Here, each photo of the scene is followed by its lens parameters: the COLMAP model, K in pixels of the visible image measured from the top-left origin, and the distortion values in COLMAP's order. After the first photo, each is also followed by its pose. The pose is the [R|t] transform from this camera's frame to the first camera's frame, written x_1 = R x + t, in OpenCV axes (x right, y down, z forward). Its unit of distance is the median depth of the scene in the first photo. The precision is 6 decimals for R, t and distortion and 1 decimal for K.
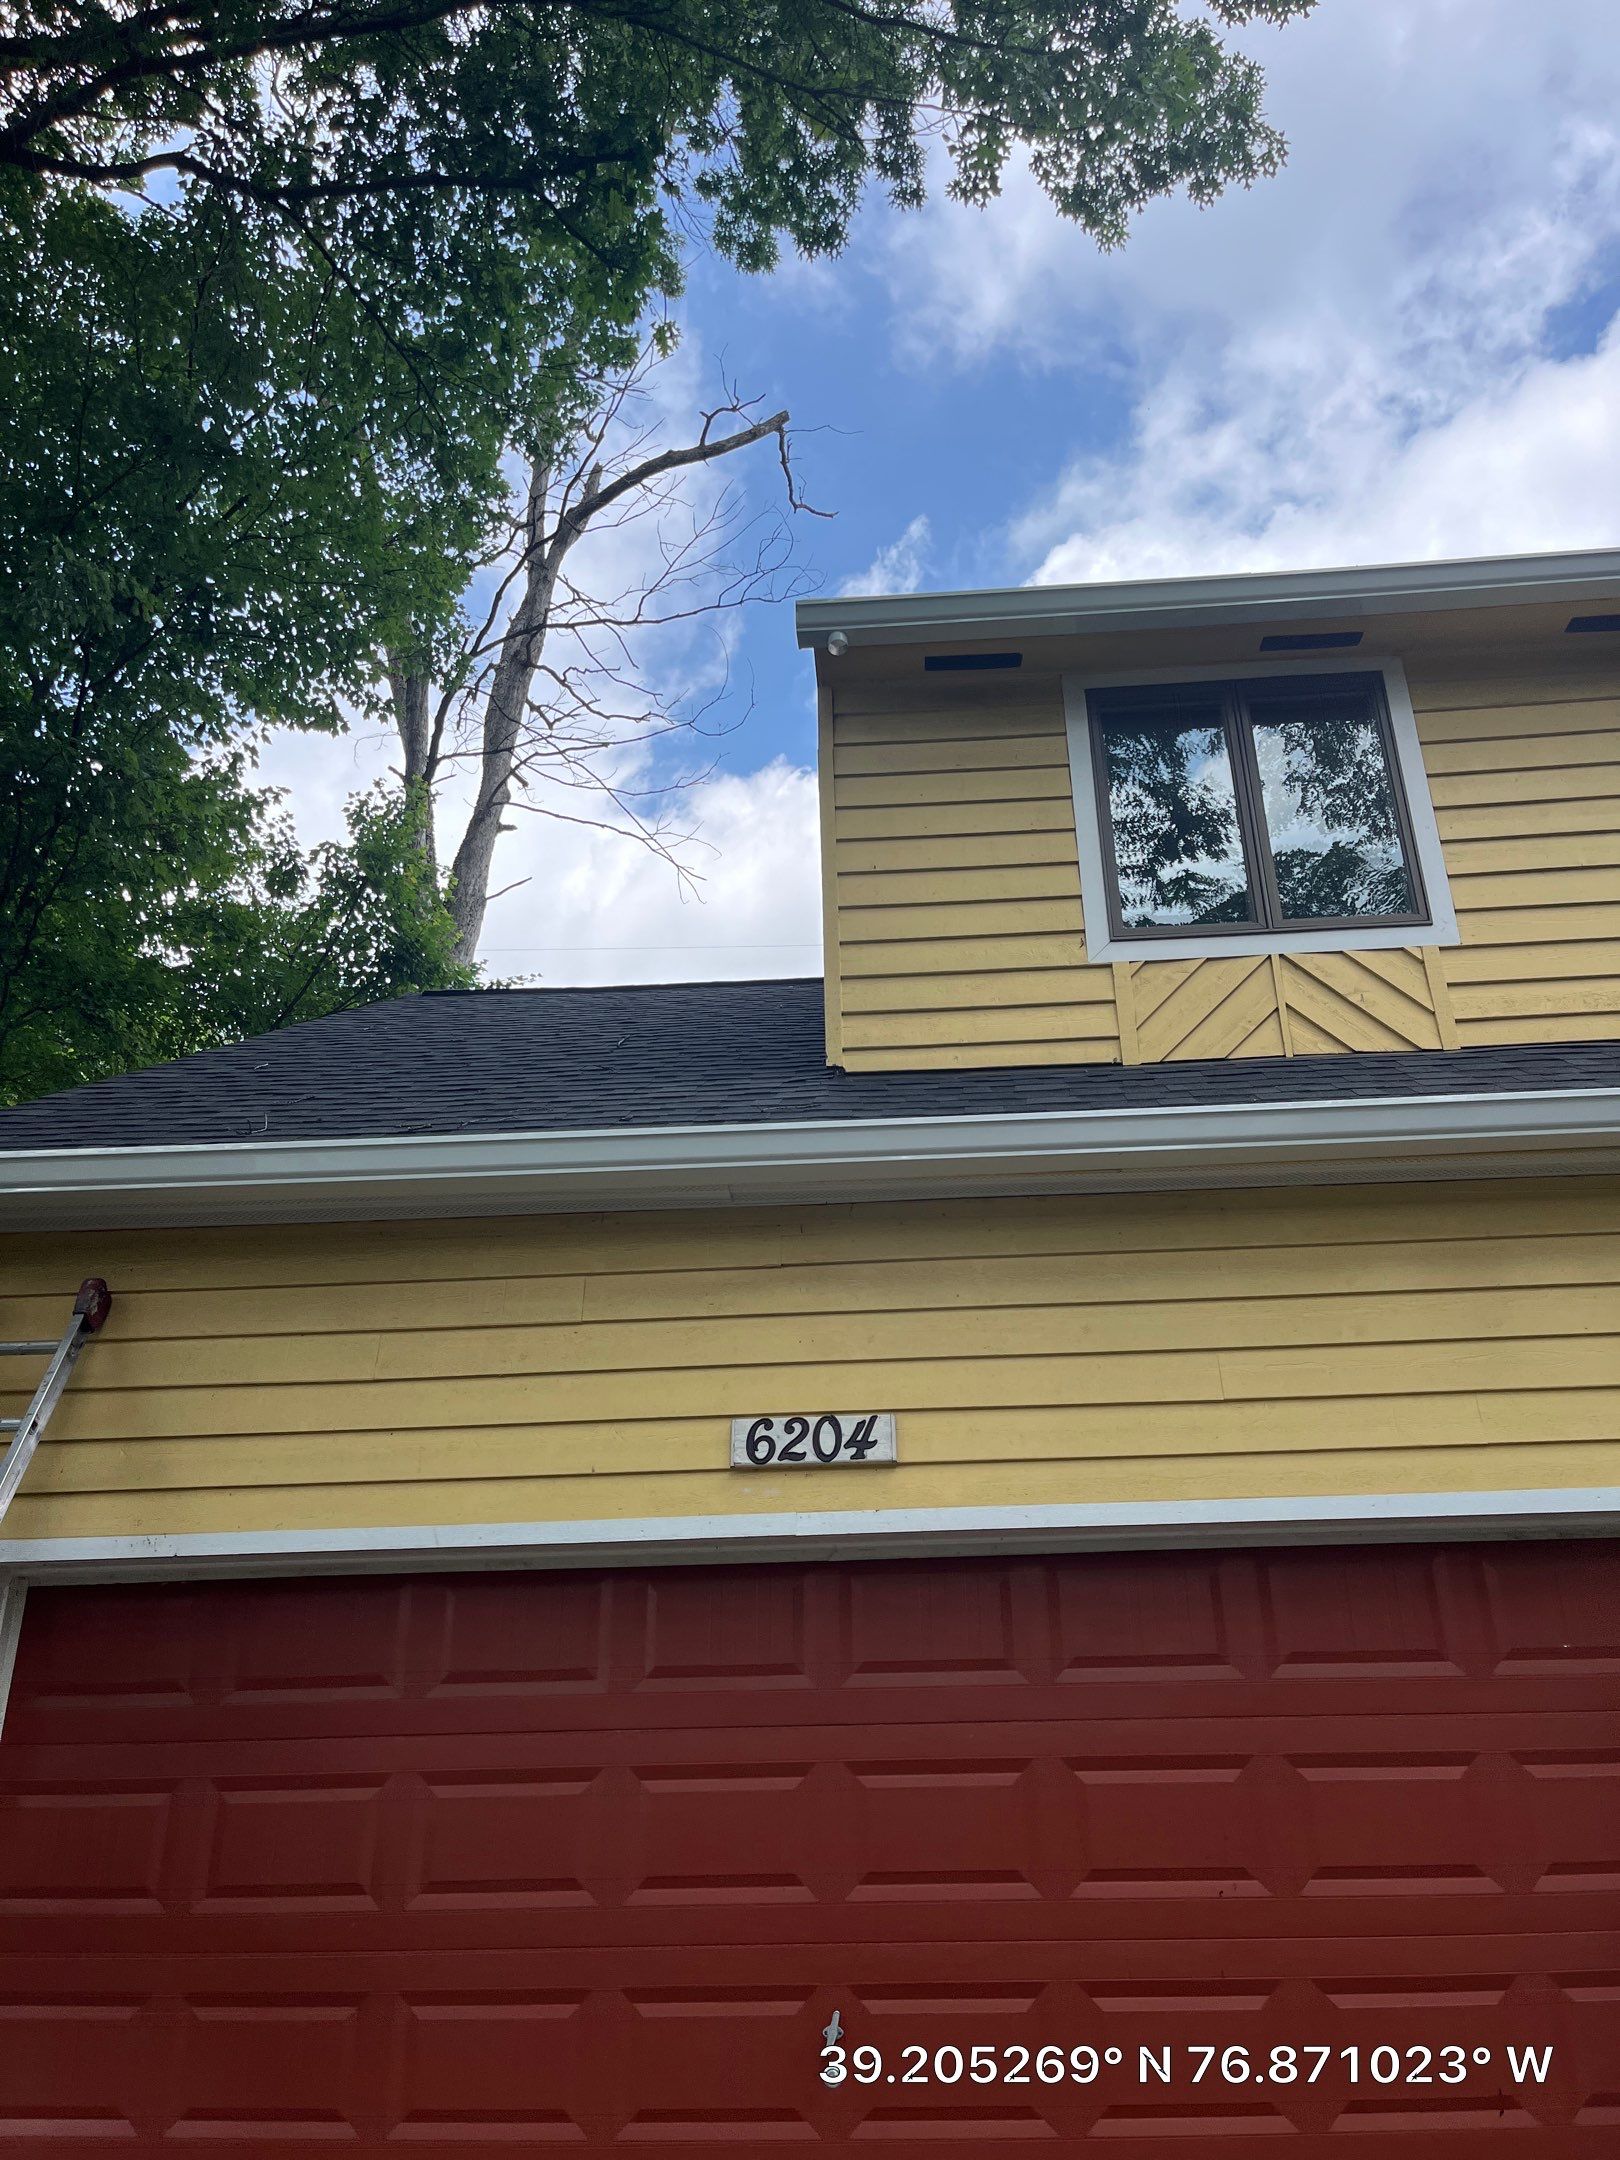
lens RADIAL K [[1627.2, 0, 829.9], [0, 1627.2, 1082.3], [0, 0, 1]] dist [0.068982, -0.092069]
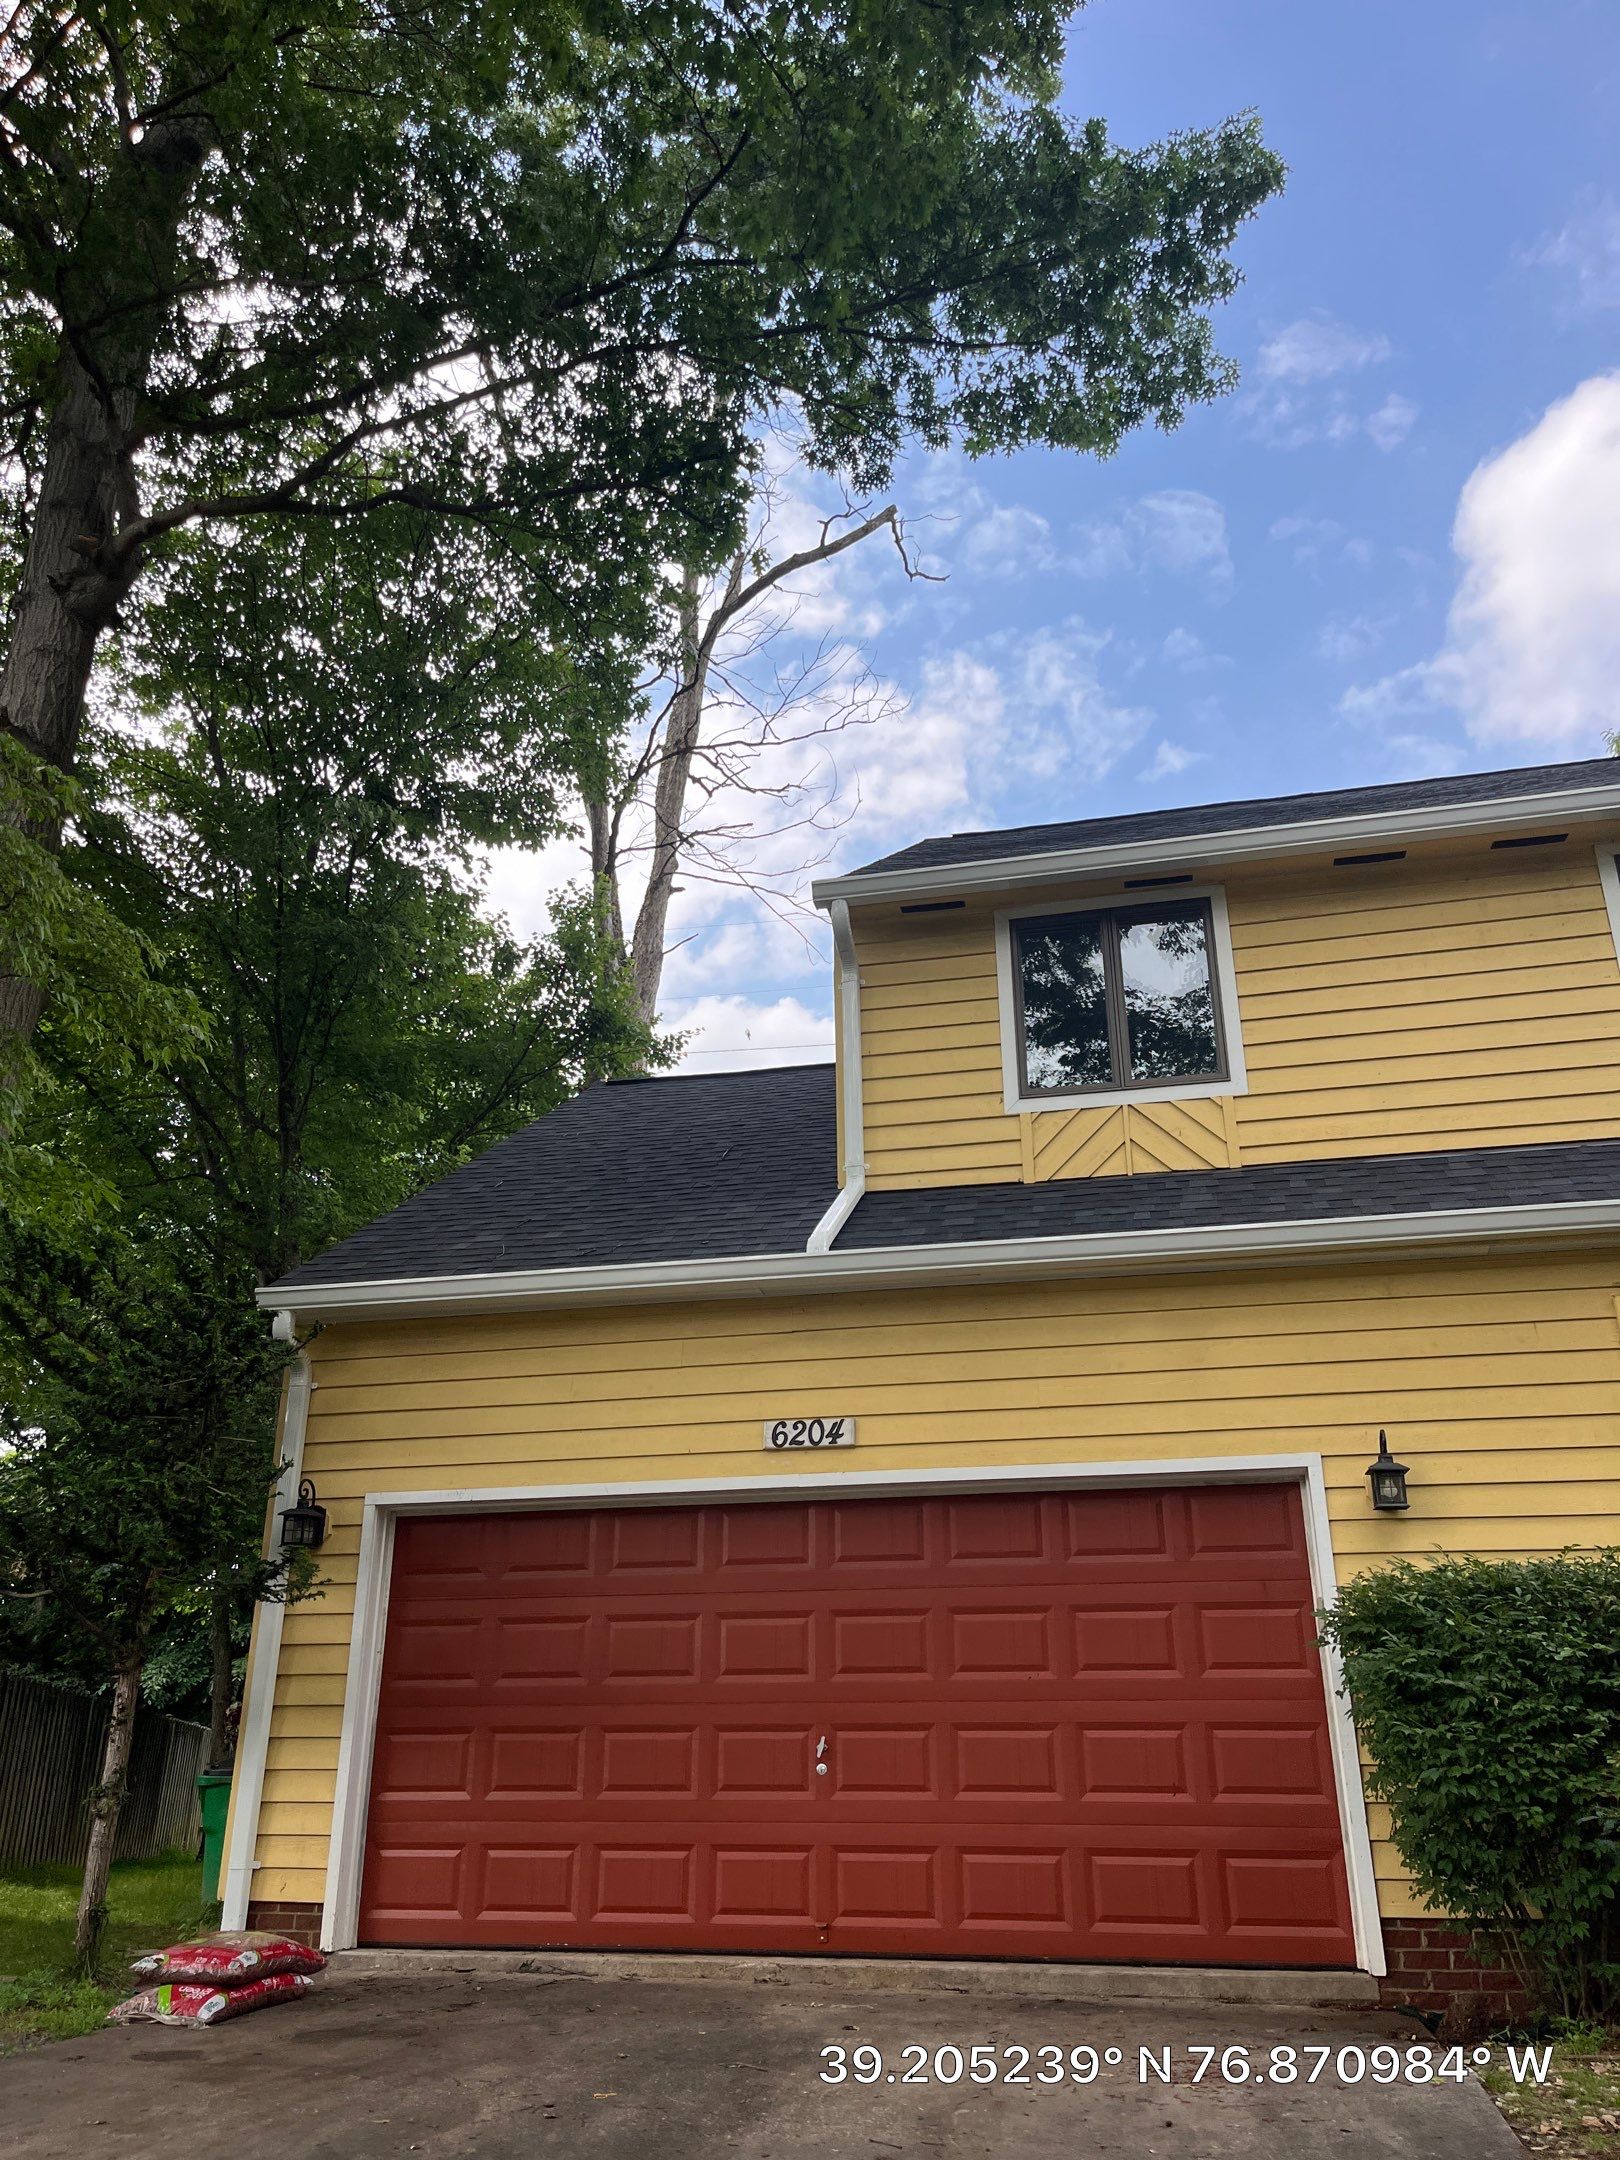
lens RADIAL K [[1627.2, 0, 794.8], [0, 1627.2, 1090.9], [0, 0, 1]] dist [0.068982, -0.092069]
pose [[0.987032, -0.046976, -0.153497, 0.110033], [0.054650, 0.997438, 0.046159, -0.097679], [0.150935, -0.053949, 0.987070, -0.304978]]
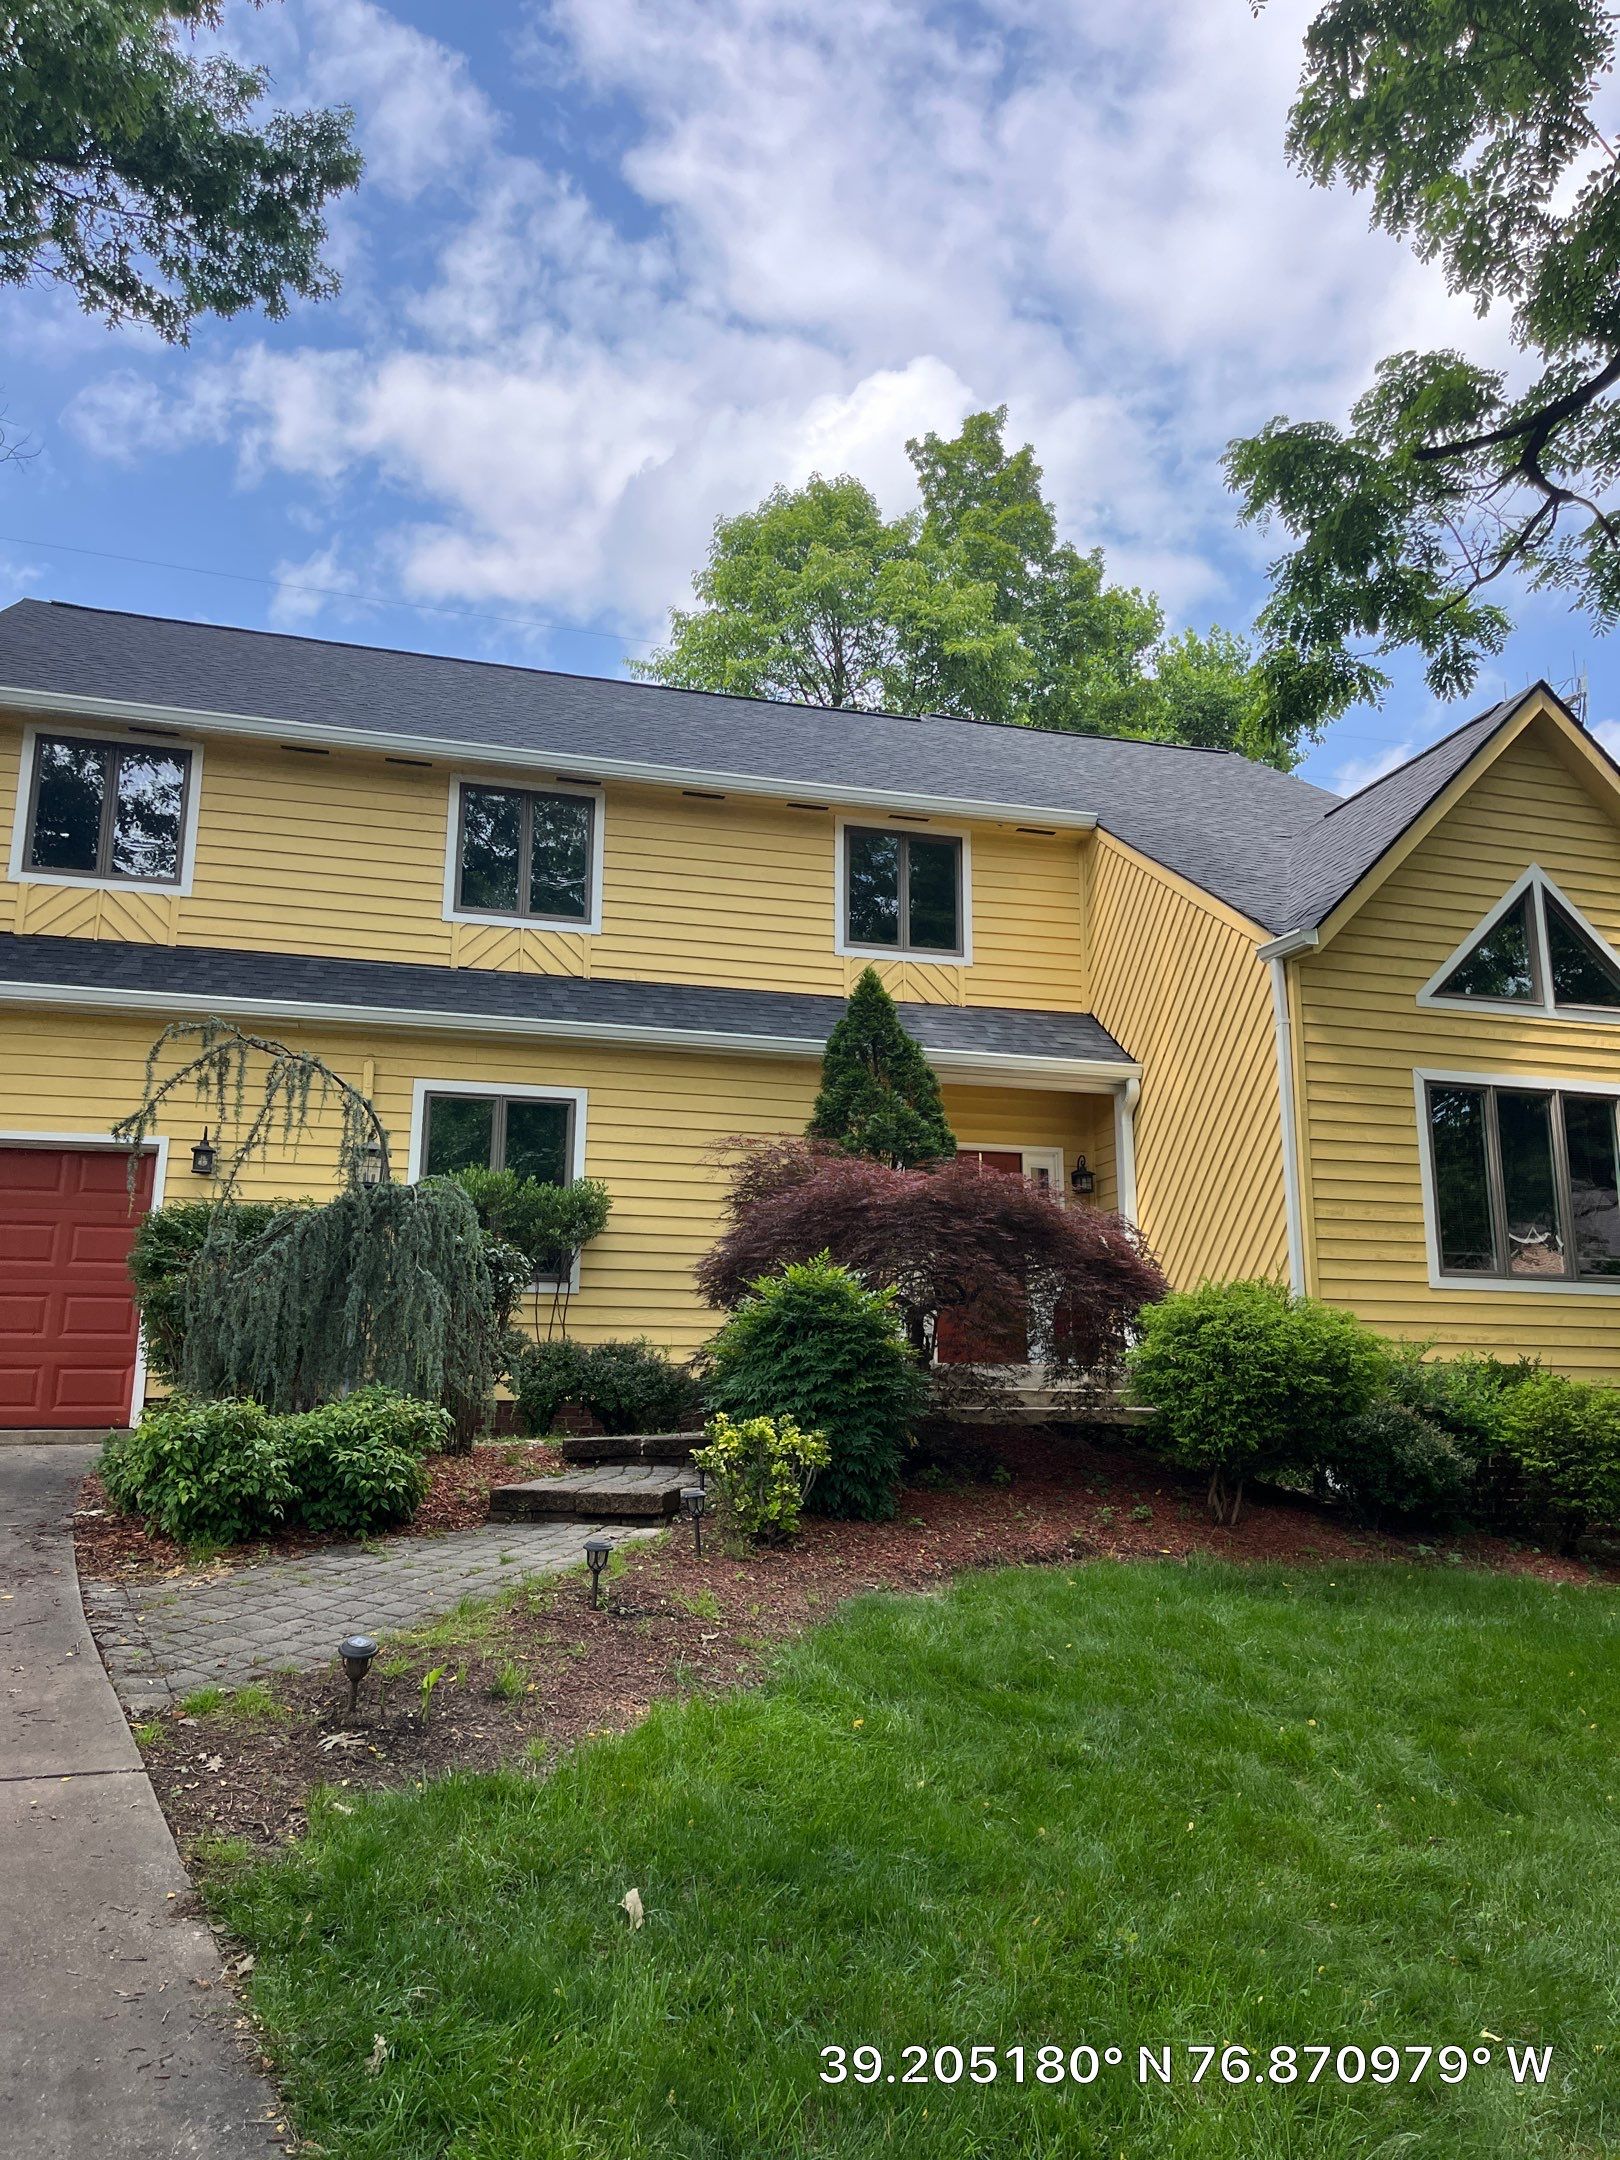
lens RADIAL K [[1627.2, 0, 827.2], [0, 1627.2, 1074.6], [0, 0, 1]] dist [0.068982, -0.092069]
pose [[0.939167, 0.091024, 0.331179, 0.260382], [-0.163081, 0.966796, 0.196750, -0.232985], [-0.302273, -0.238790, 0.922827, -0.745658]]
